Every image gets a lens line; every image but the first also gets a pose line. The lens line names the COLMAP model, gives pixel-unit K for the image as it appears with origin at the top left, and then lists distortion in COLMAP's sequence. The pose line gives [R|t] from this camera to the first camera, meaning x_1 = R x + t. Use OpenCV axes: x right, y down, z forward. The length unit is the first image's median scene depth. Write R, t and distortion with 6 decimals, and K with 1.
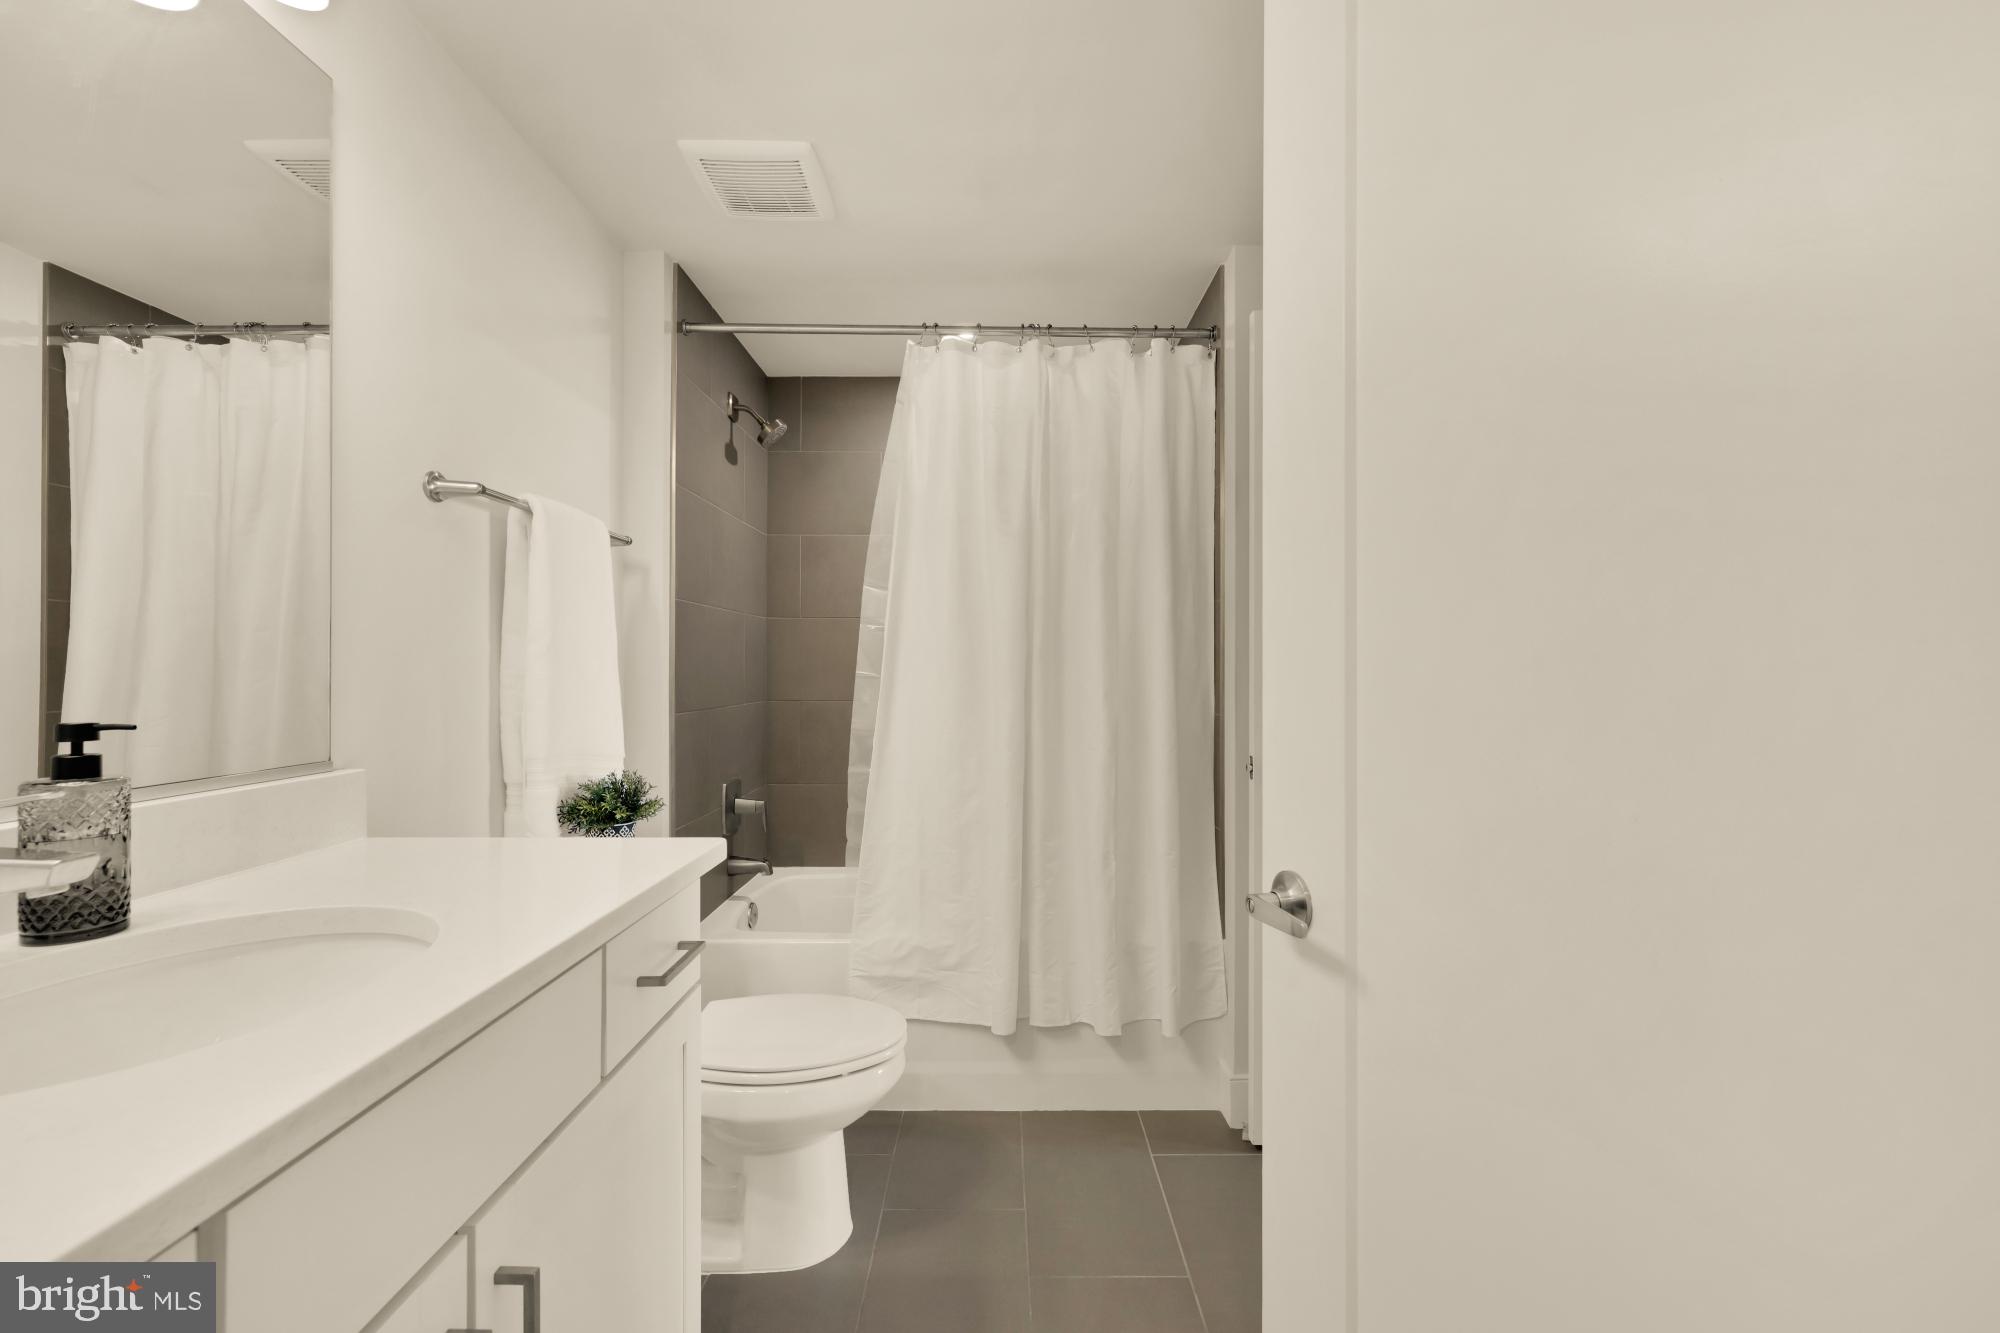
lens RADIAL K [[849.1, 0, 1001.1], [0, 849.1, 663.2], [0, 0, 1]] dist [0.015701, -0.000410]
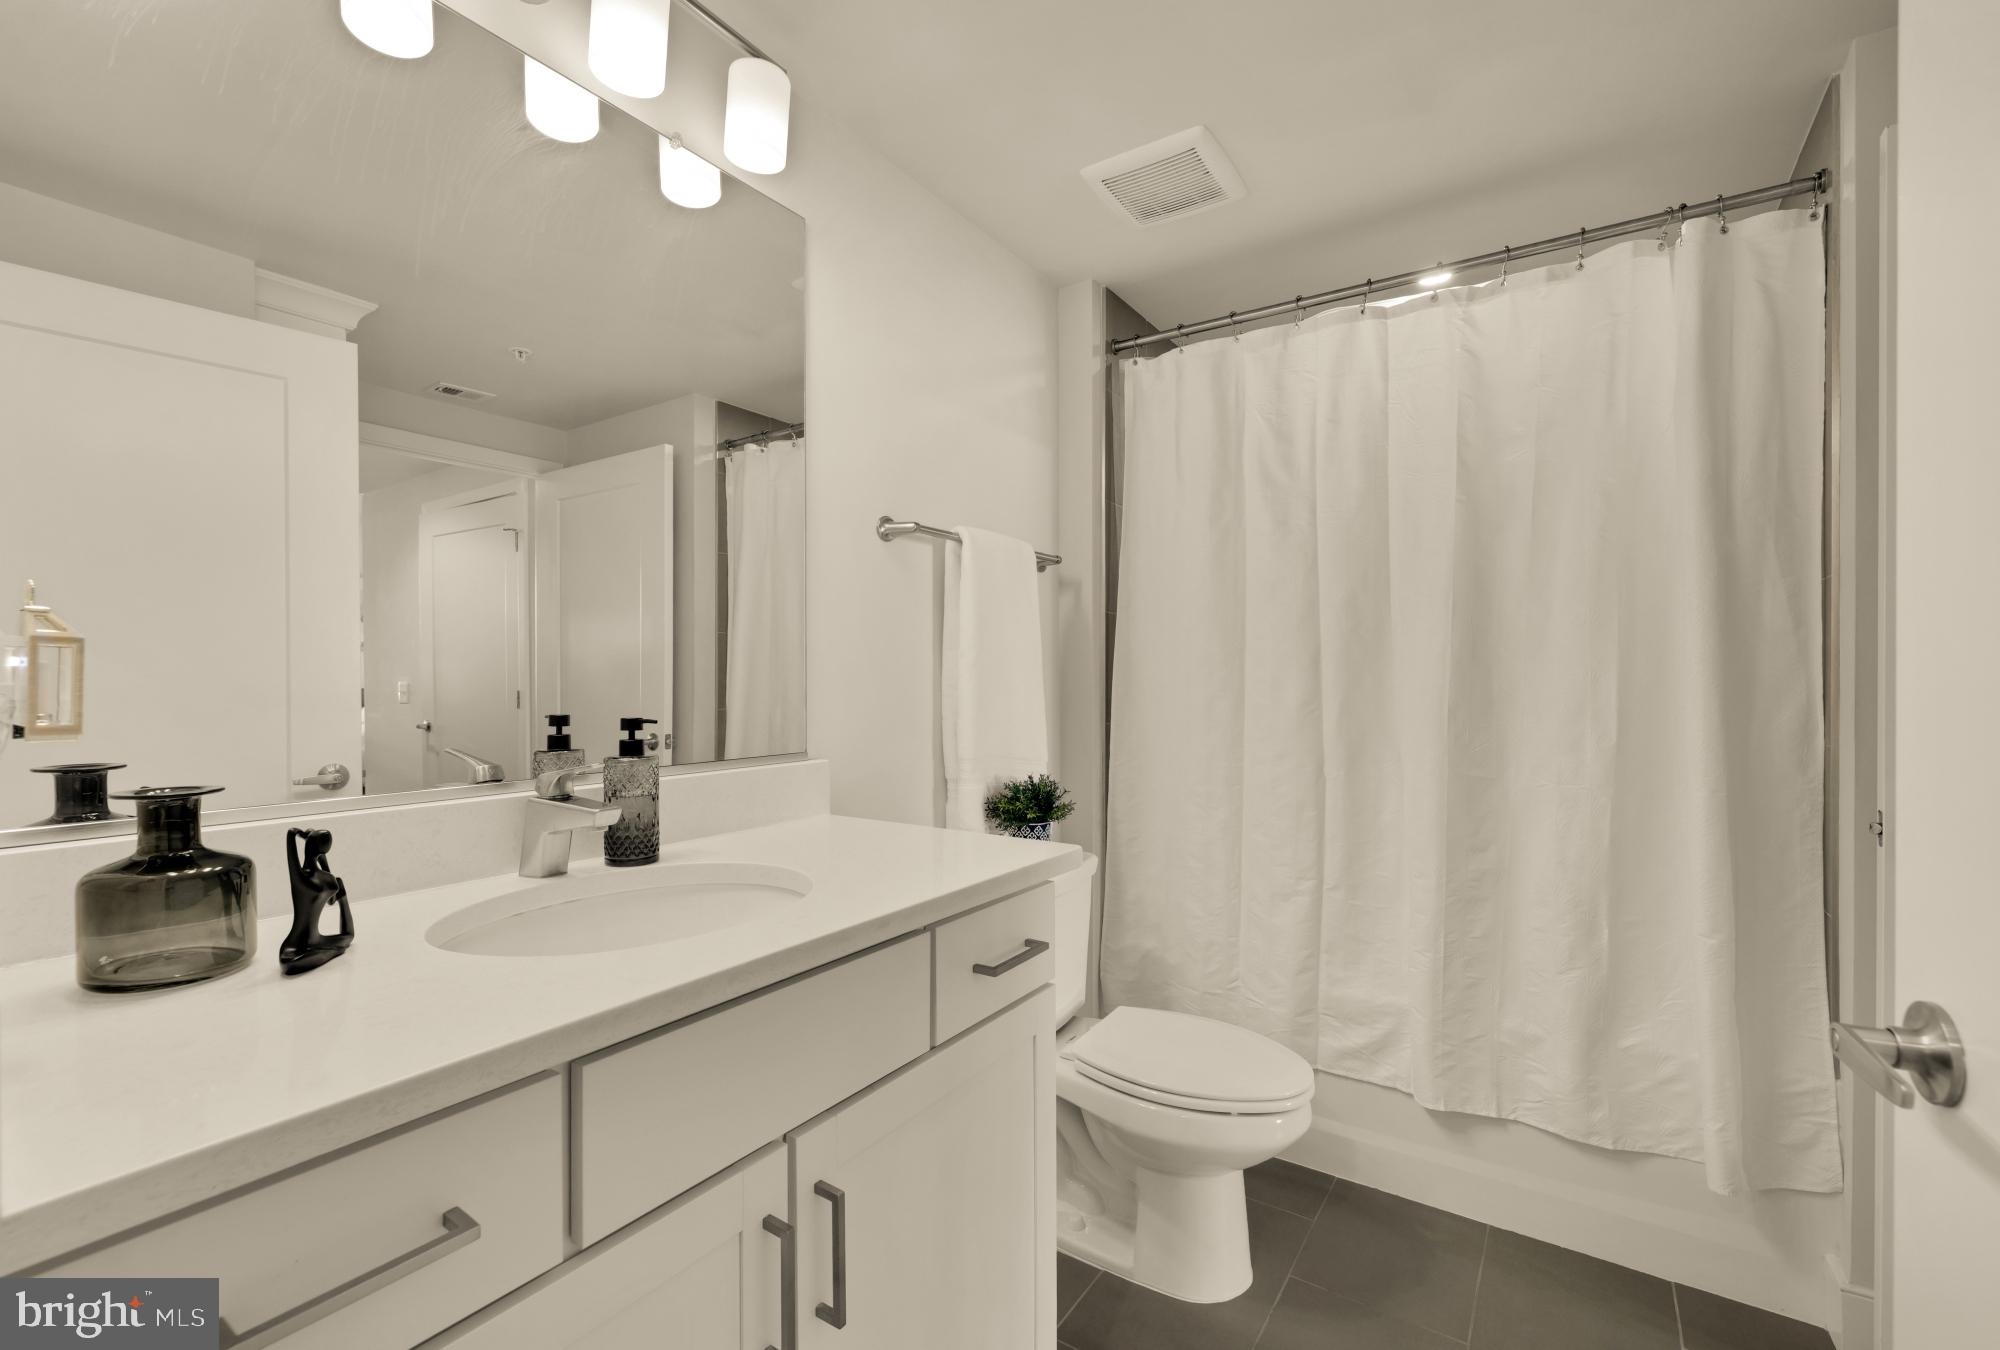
lens RADIAL K [[875.1, 0, 996.5], [0, 875.1, 679.2], [0, 0, 1]] dist [0.010631, 0.001385]
pose [[0.825722, -0.002335, -0.564073, 0.143629], [0.006251, 0.999968, 0.005011, 0.000164], [0.564043, -0.007664, 0.825710, 0.061671]]
